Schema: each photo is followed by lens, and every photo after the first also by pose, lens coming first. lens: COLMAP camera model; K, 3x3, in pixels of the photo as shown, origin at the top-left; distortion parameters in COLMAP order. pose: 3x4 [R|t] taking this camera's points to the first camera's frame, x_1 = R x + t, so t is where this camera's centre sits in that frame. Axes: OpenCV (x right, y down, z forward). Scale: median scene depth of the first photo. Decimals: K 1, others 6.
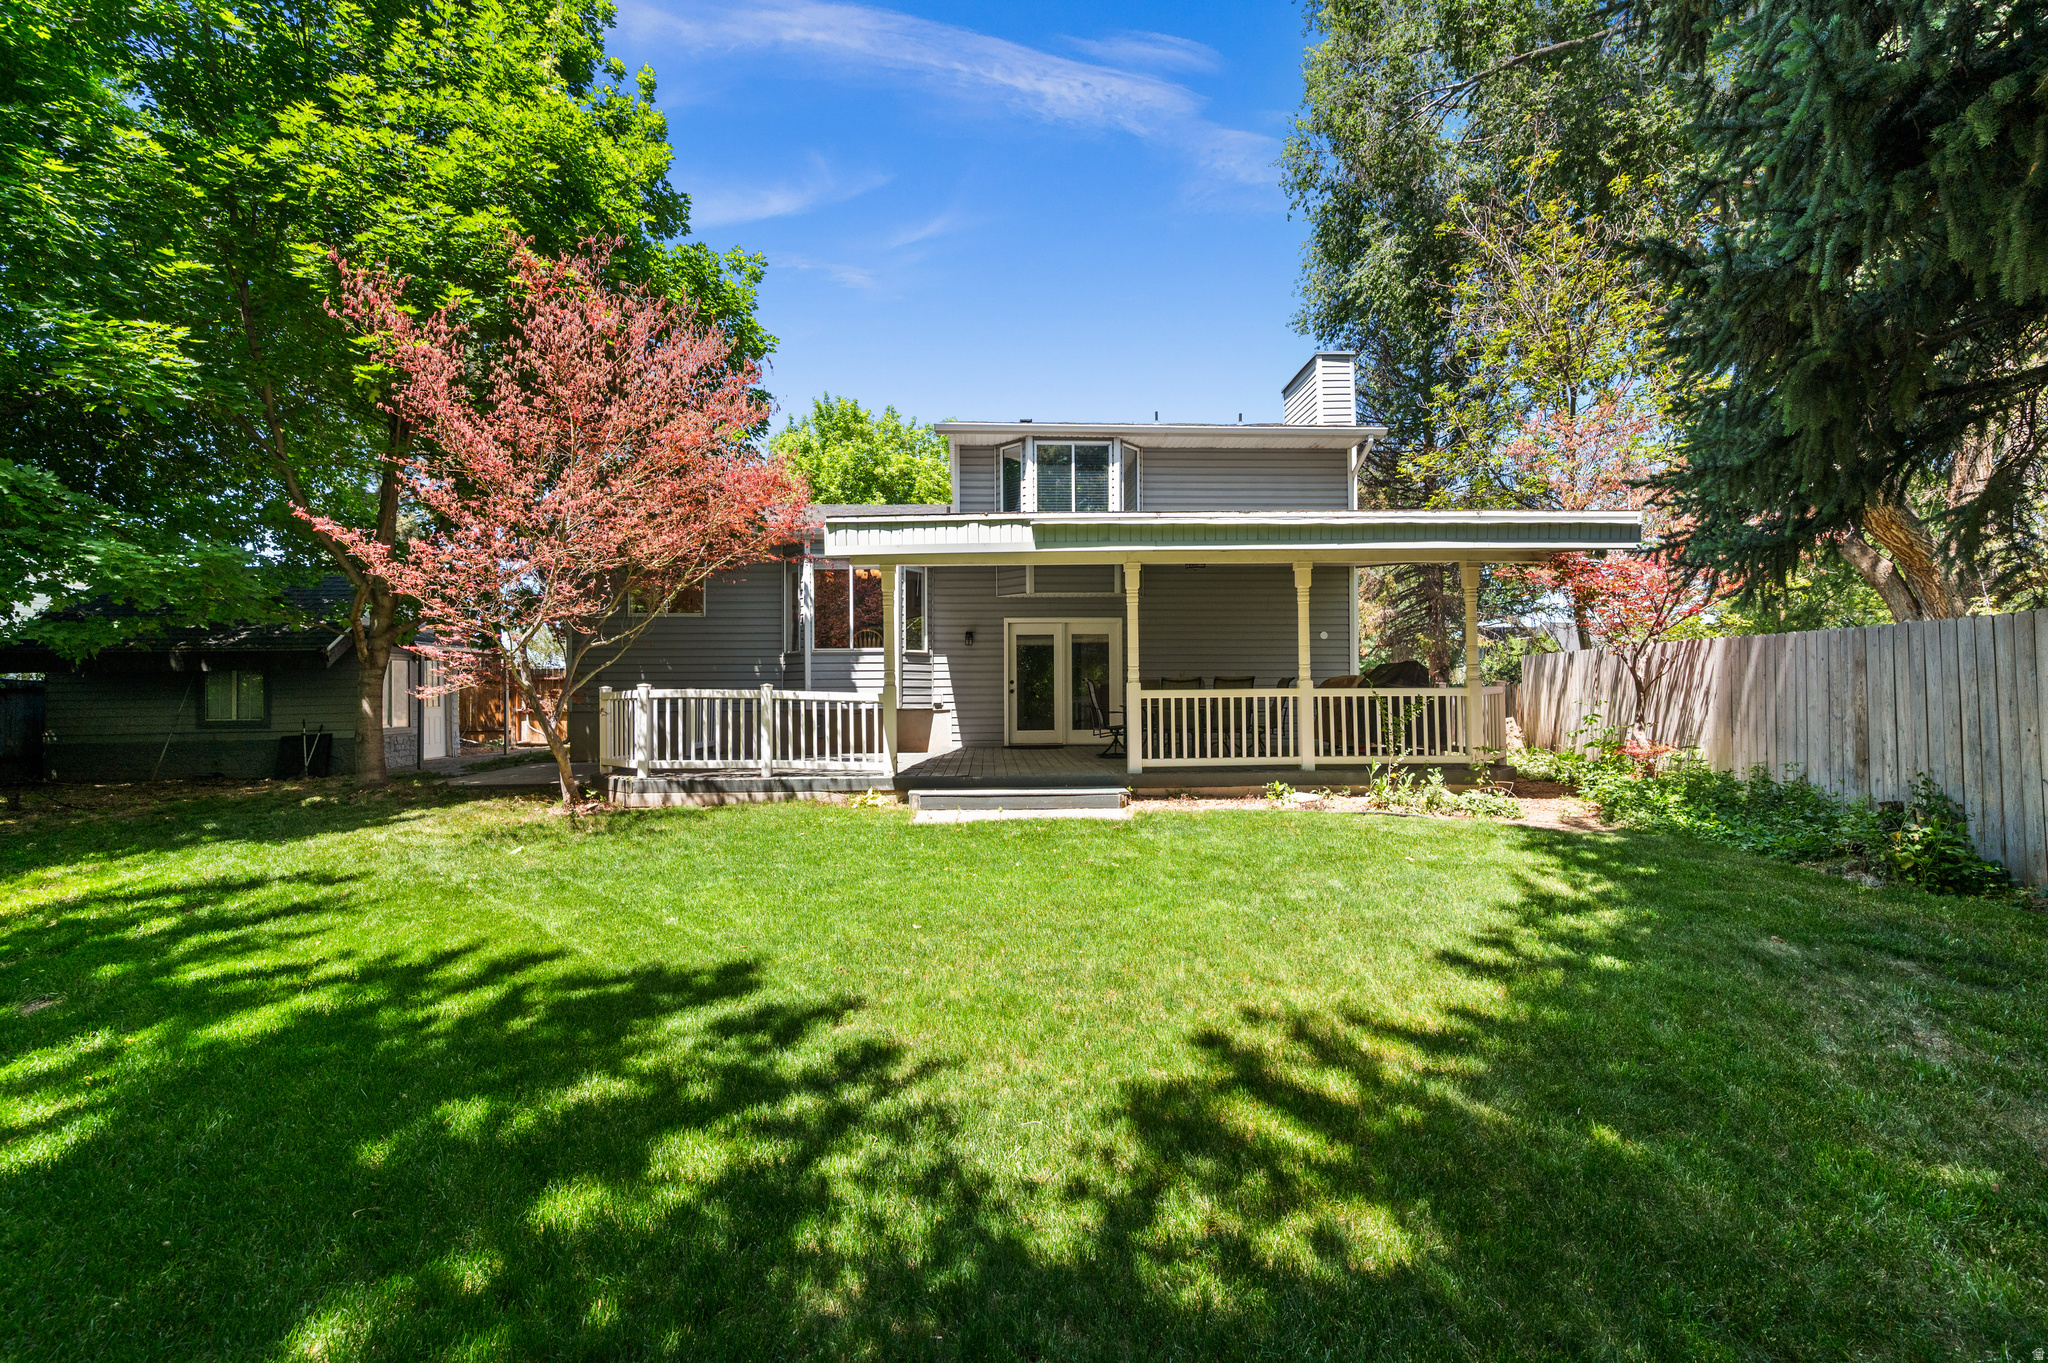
lens RADIAL K [[878.5, 0, 1061.7], [0, 878.5, 694.6], [0, 0, 1]] dist [0.006357, -0.001502]
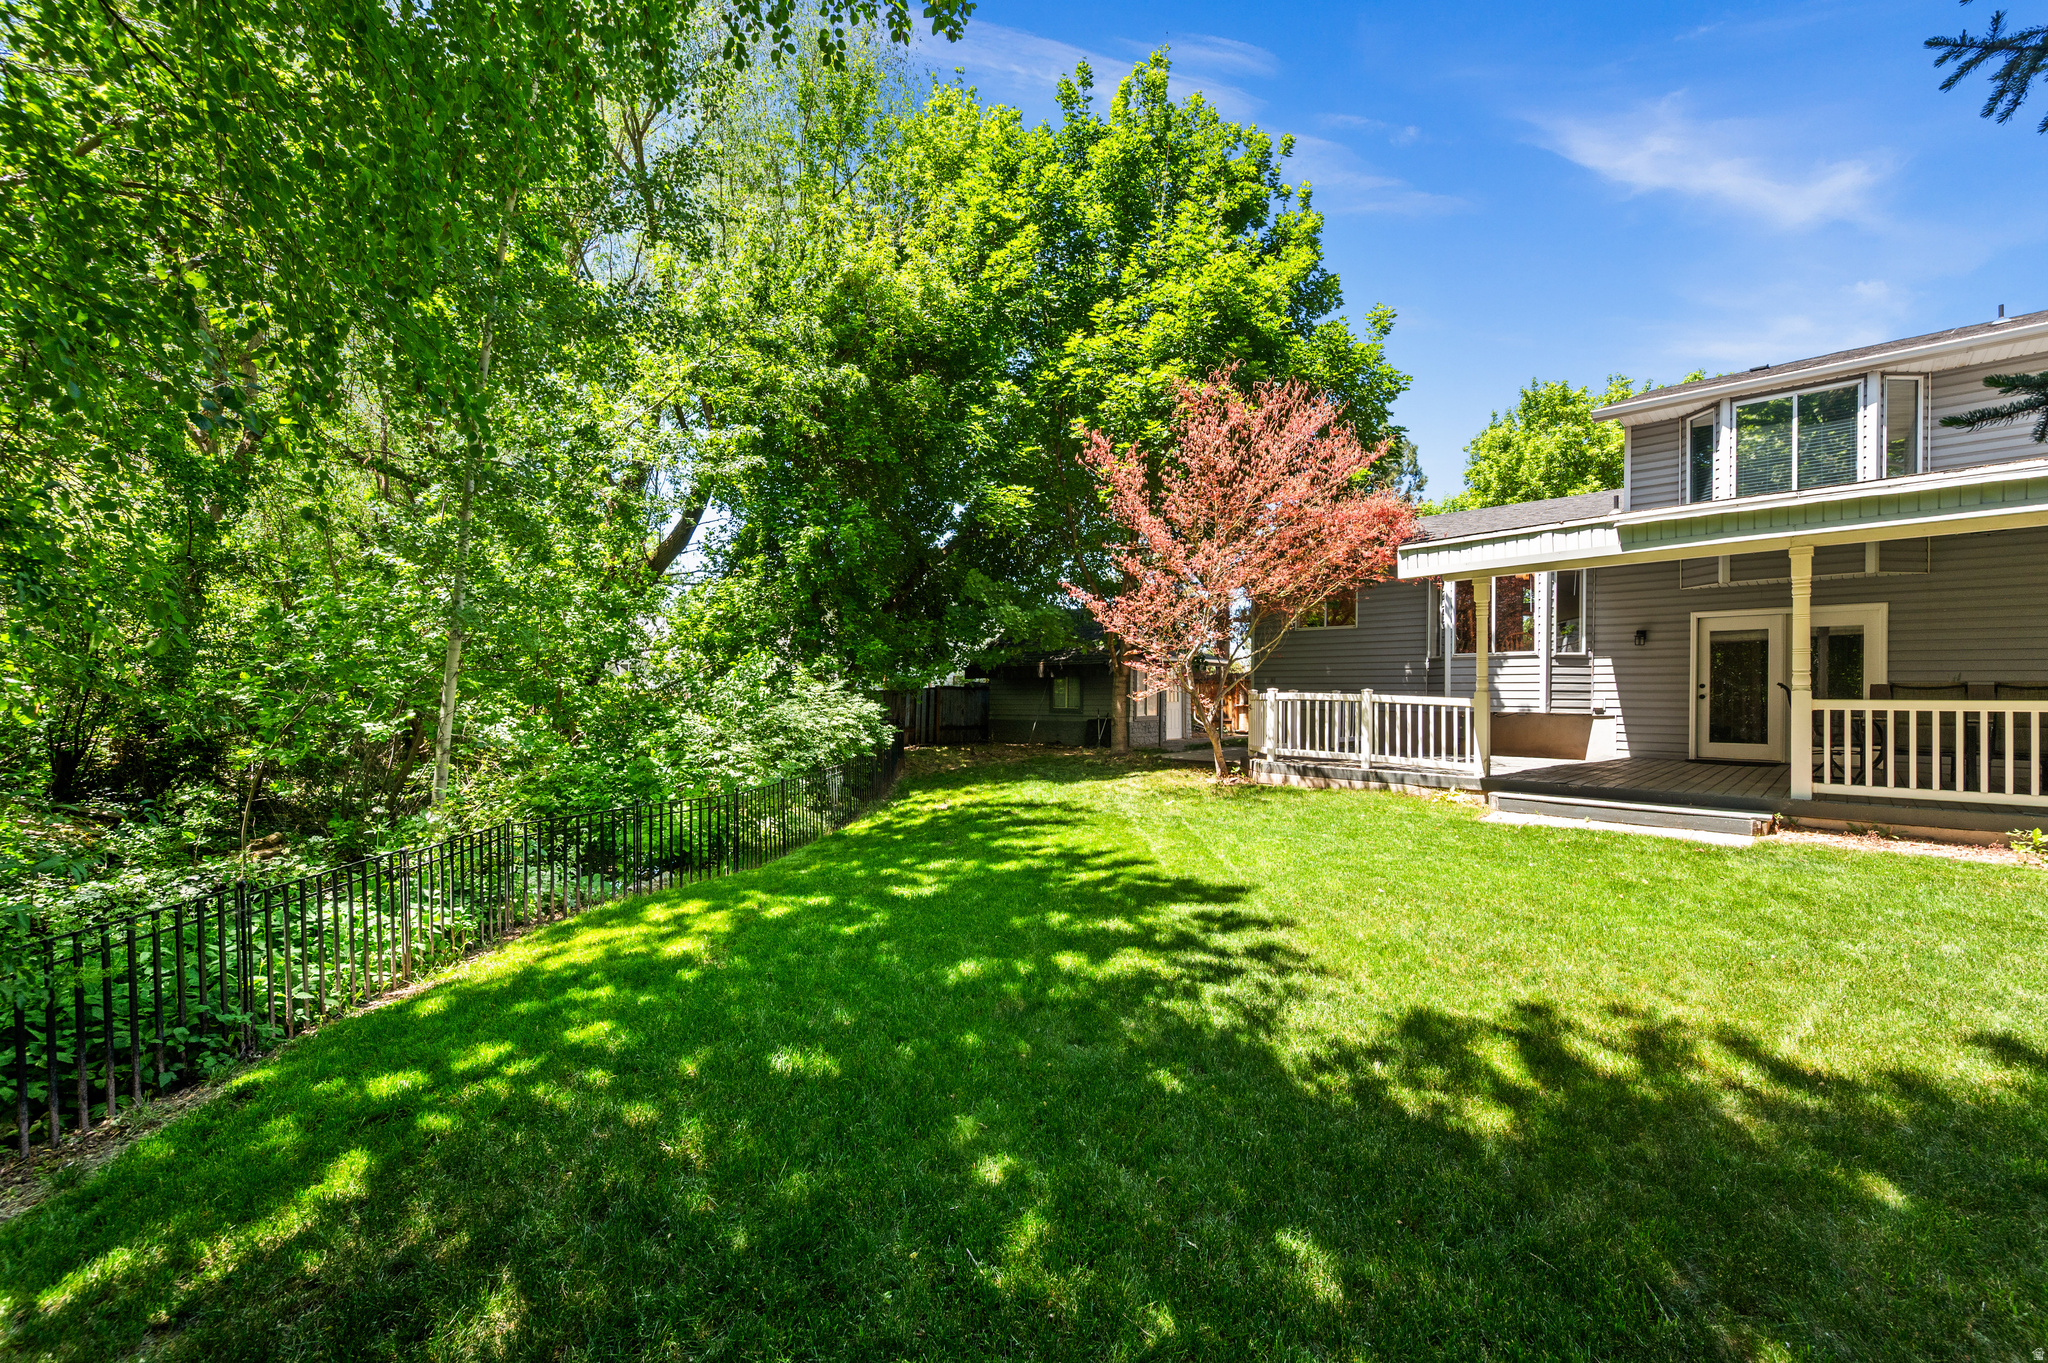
lens RADIAL K [[815.6, 0, 1018.9], [0, 815.6, 690.7], [0, 0, 1]] dist [-0.003326, 0.001559]
pose [[0.671748, 0.008264, -0.740734, 0.167083], [-0.010828, 0.999940, 0.001336, -0.006892], [0.740701, 0.007124, 0.671797, -0.075903]]
